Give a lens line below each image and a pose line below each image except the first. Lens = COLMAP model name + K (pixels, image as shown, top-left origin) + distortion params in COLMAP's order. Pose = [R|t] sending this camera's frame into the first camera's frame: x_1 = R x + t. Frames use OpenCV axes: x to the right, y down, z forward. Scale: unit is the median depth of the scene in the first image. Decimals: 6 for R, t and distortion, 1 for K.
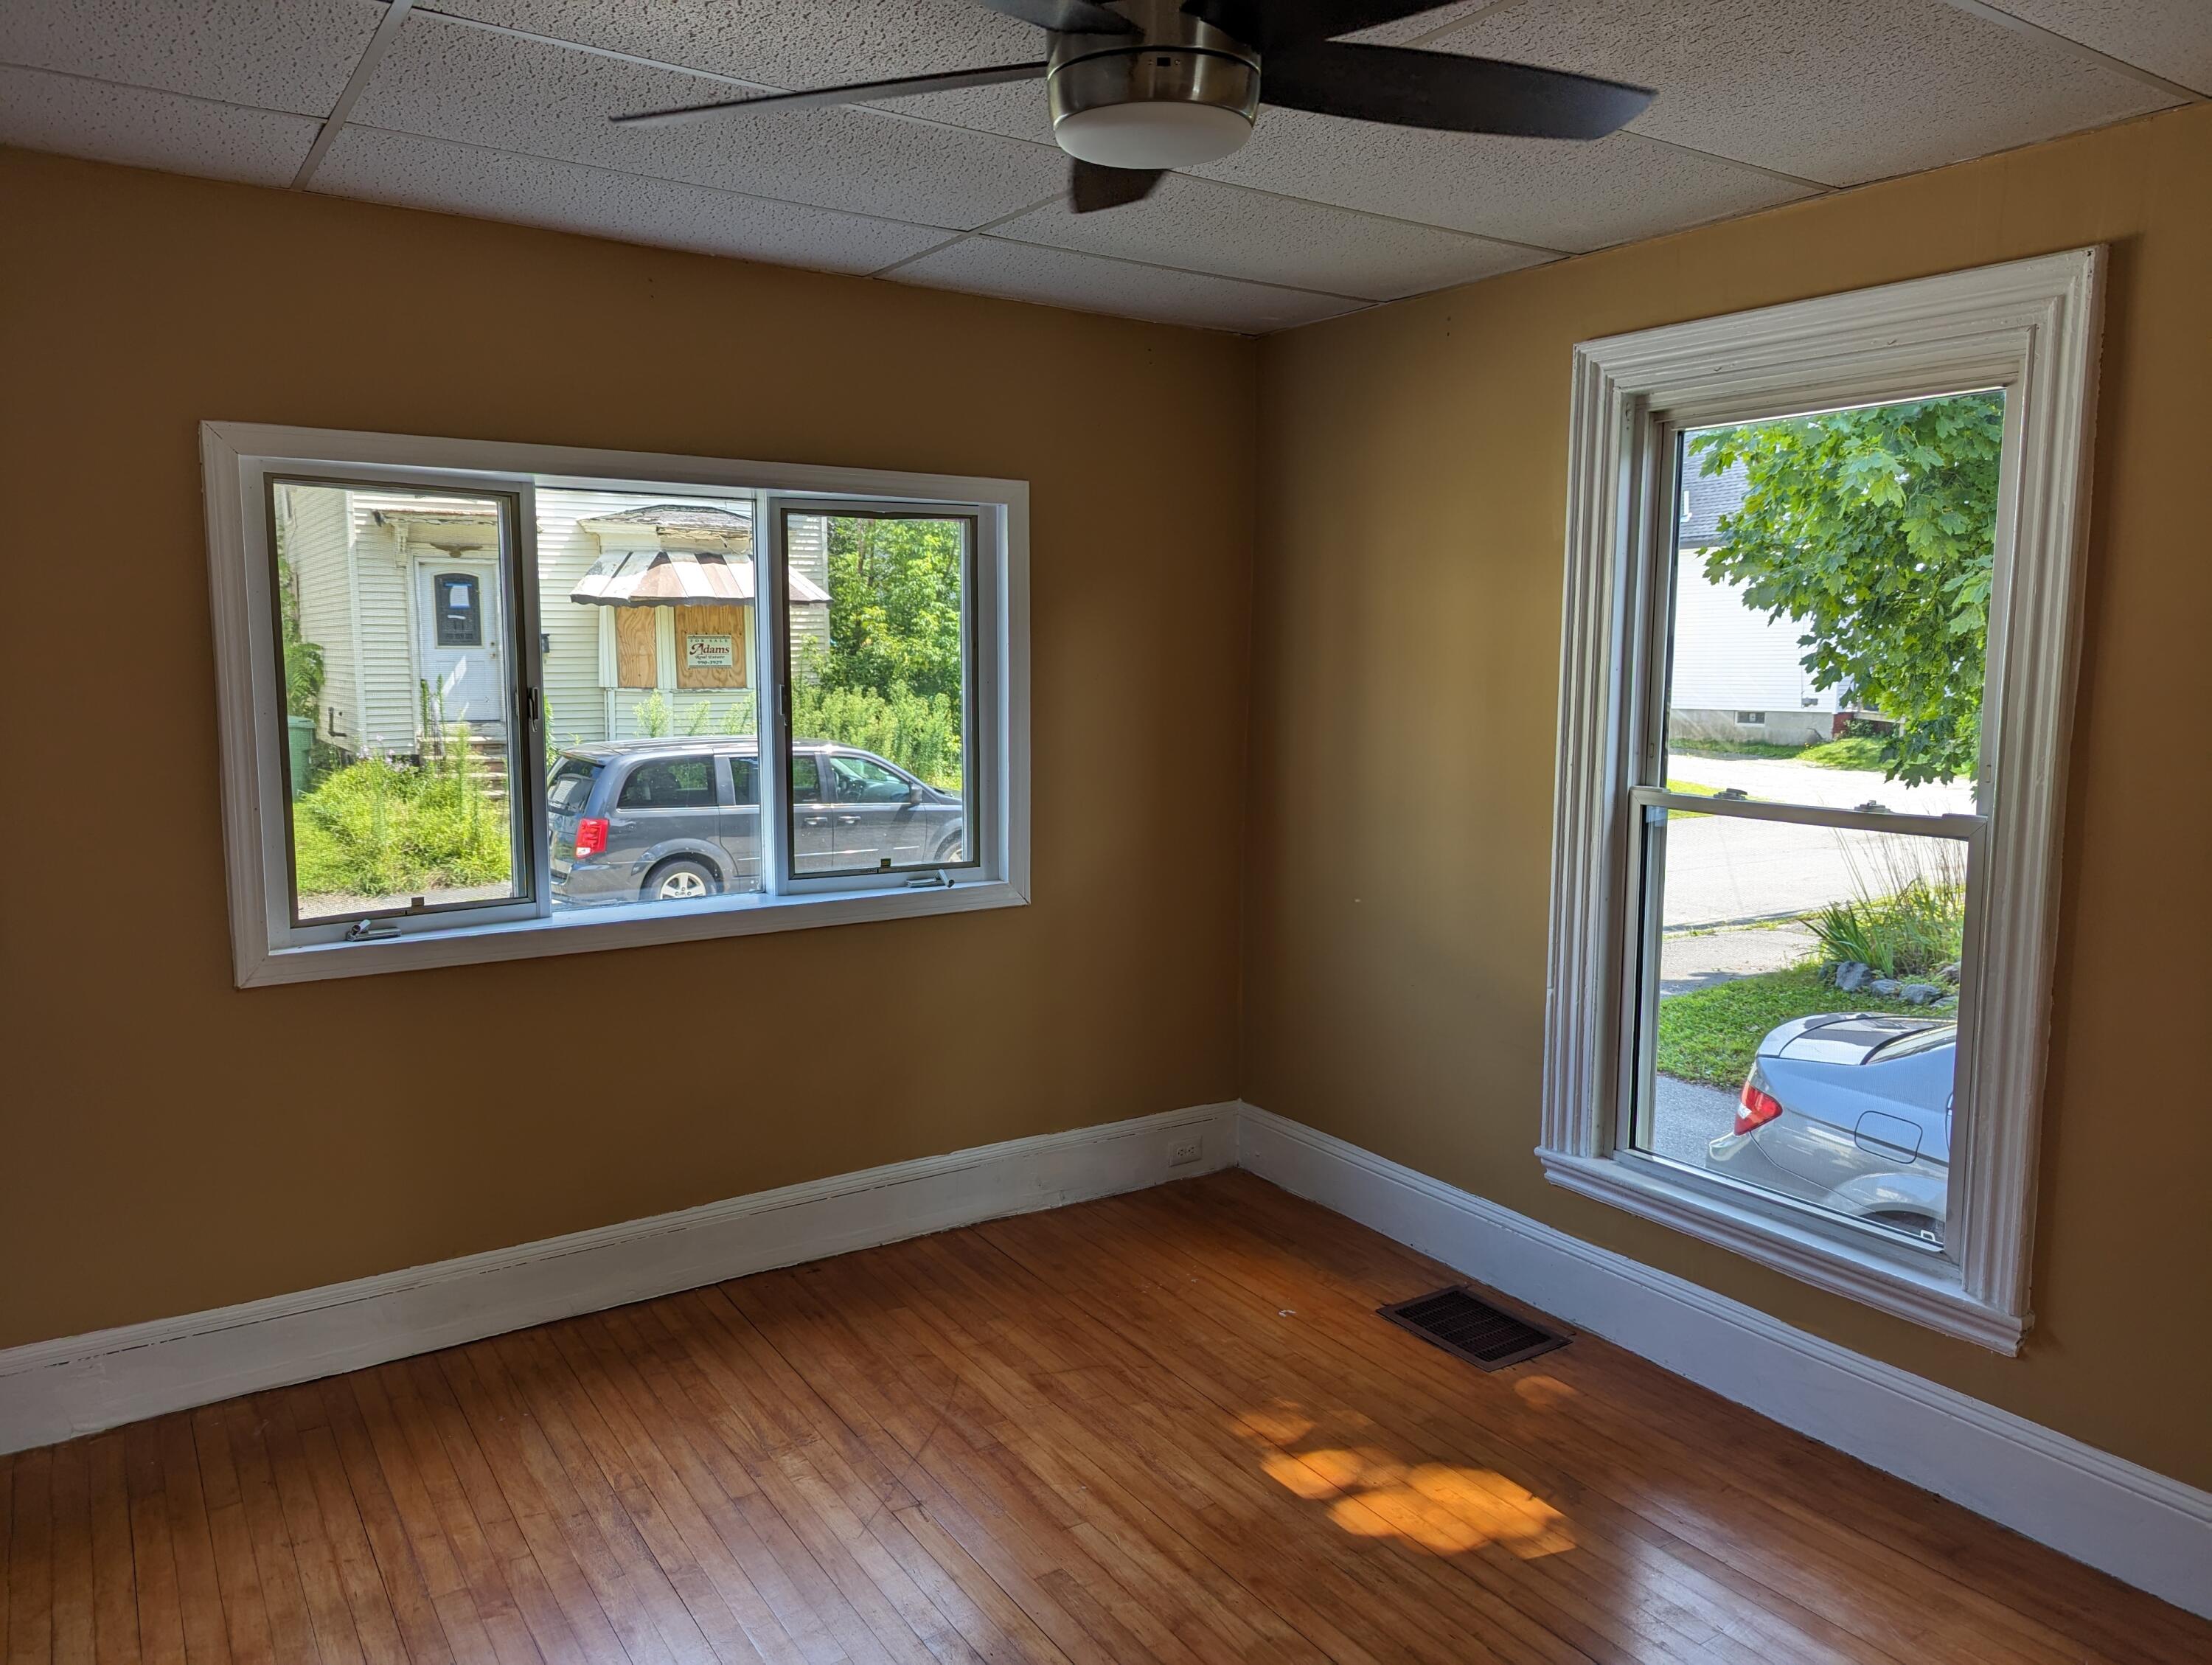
lens RADIAL K [[1564.3, 0, 1099.5], [0, 1564.3, 826.0], [0, 0, 1]] dist [0.070510, -0.077148]
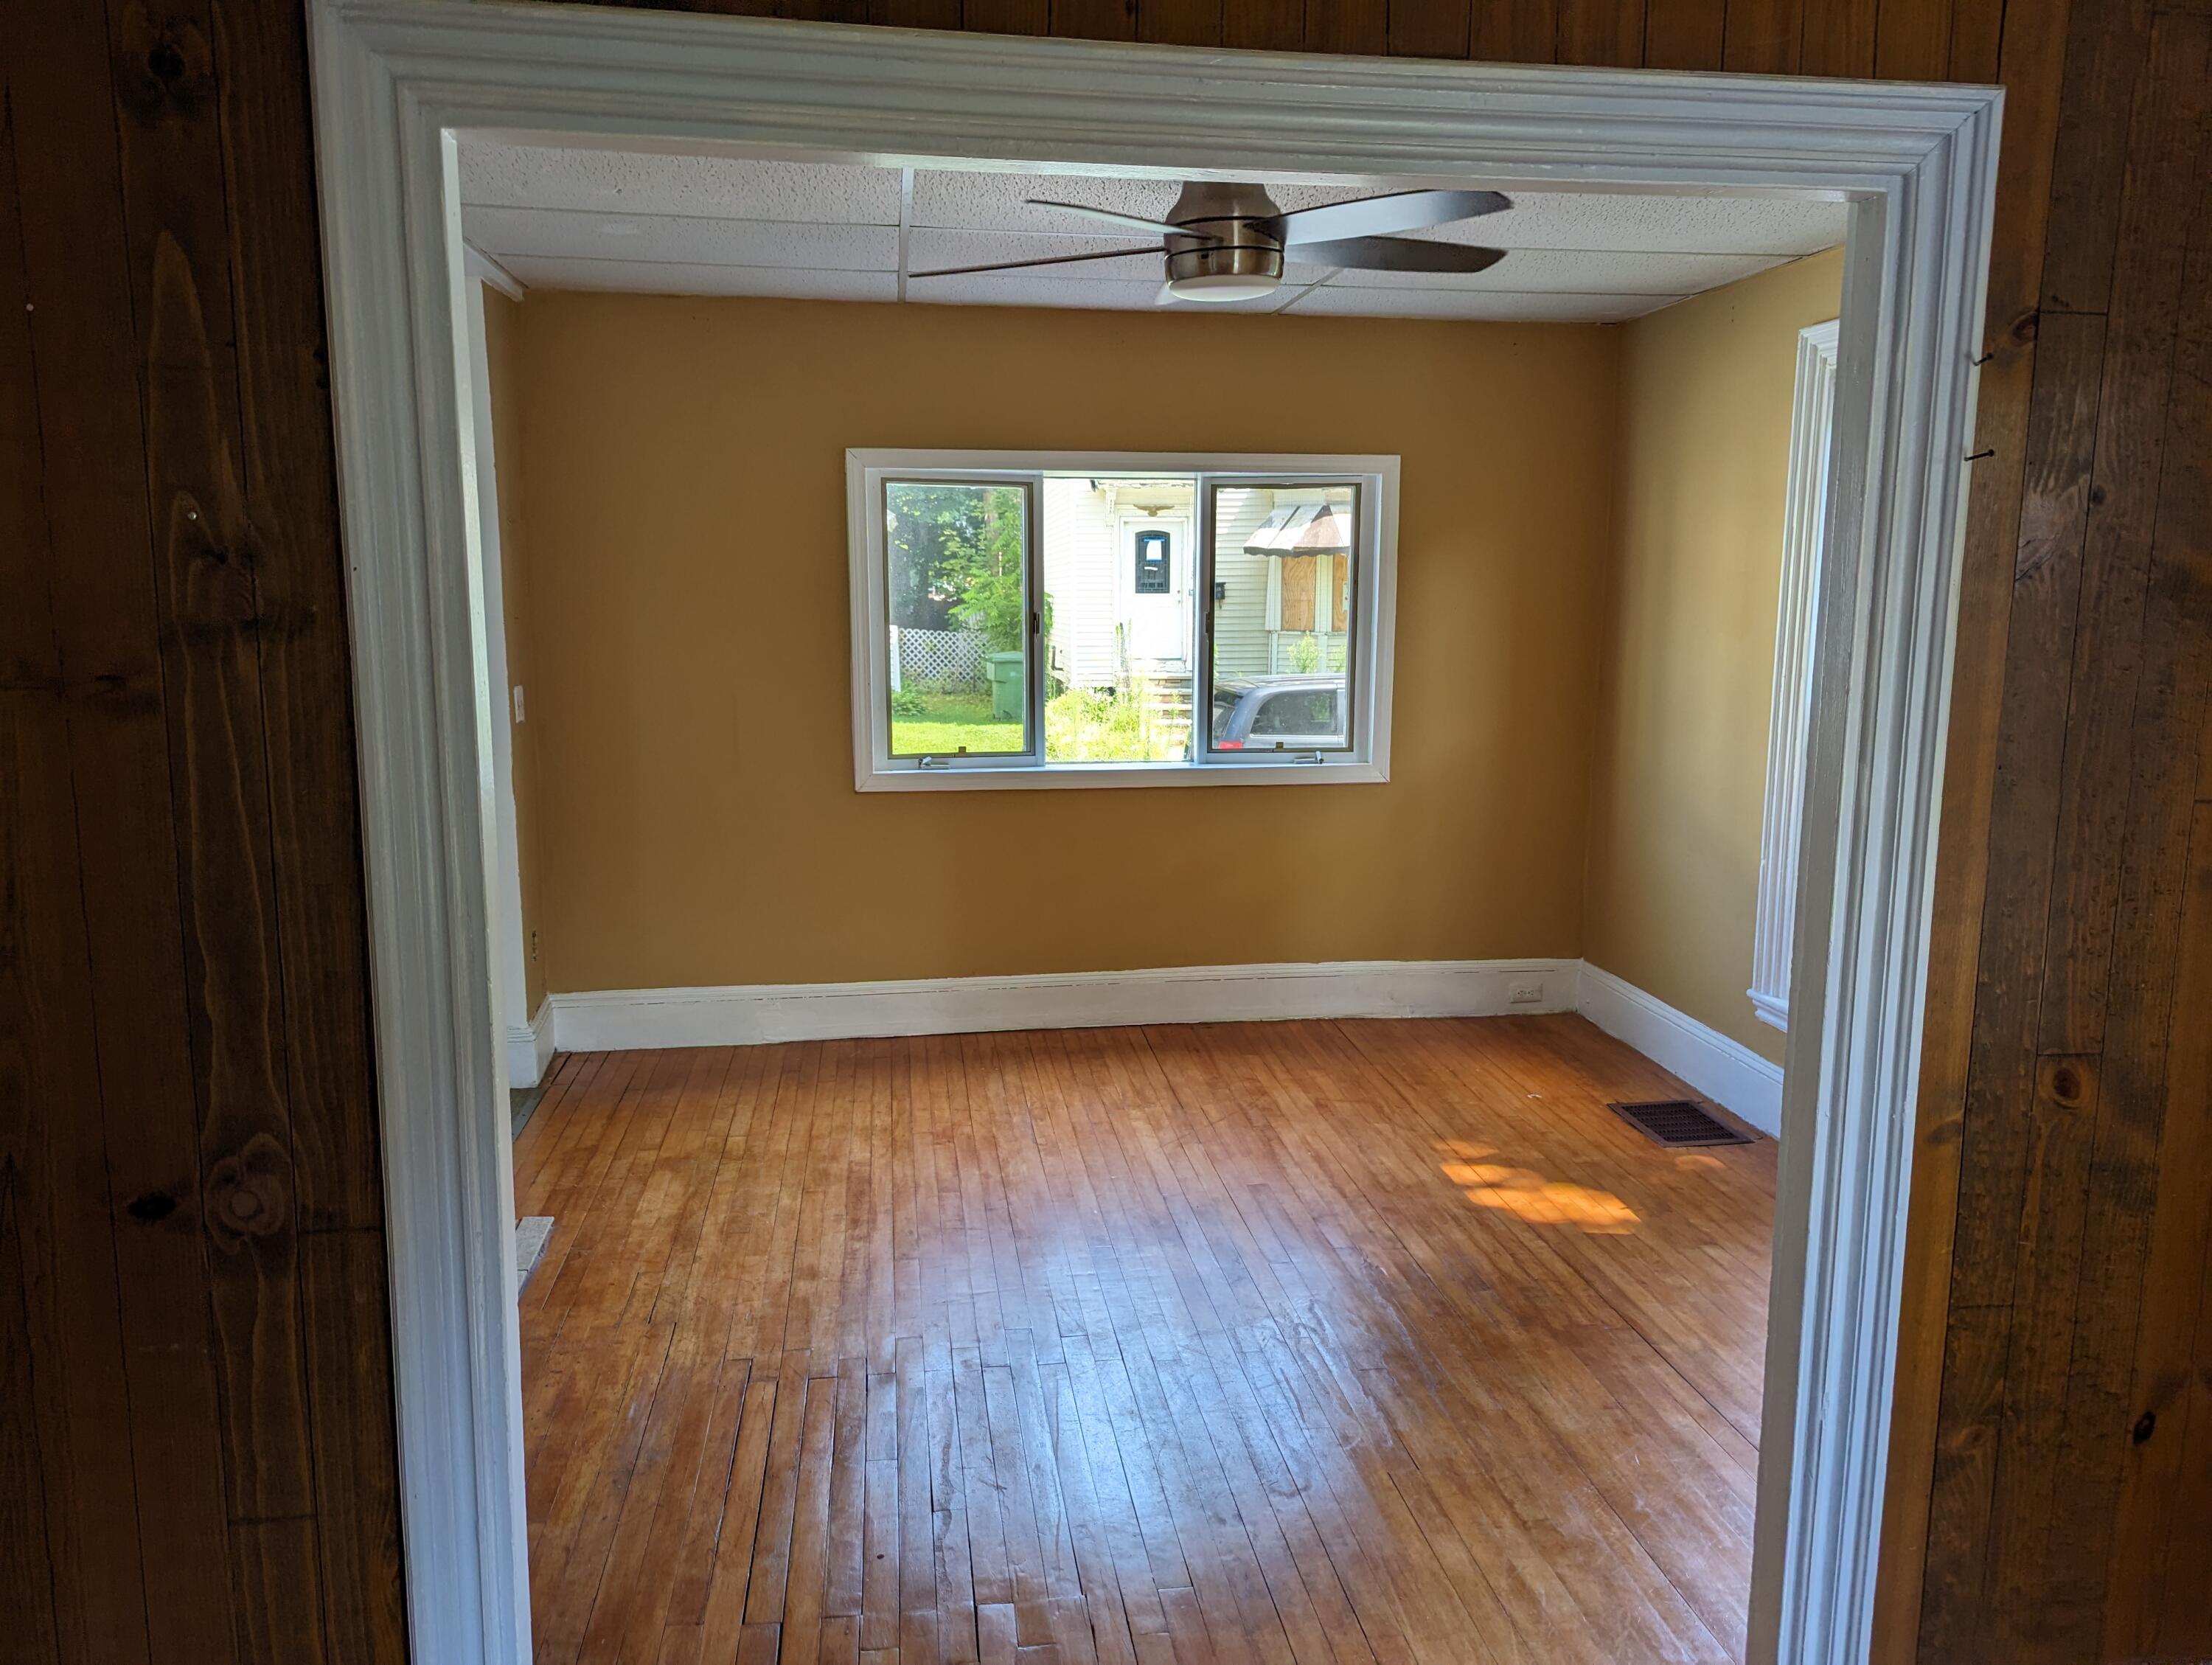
lens RADIAL K [[1564.3, 0, 1099.5], [0, 1564.3, 826.0], [0, 0, 1]] dist [0.070510, -0.077148]
pose [[0.902971, 0.061862, -0.425224, 0.341592], [-0.048060, 0.997913, 0.043120, 0.048668], [0.427004, -0.018500, 0.904060, -0.331584]]
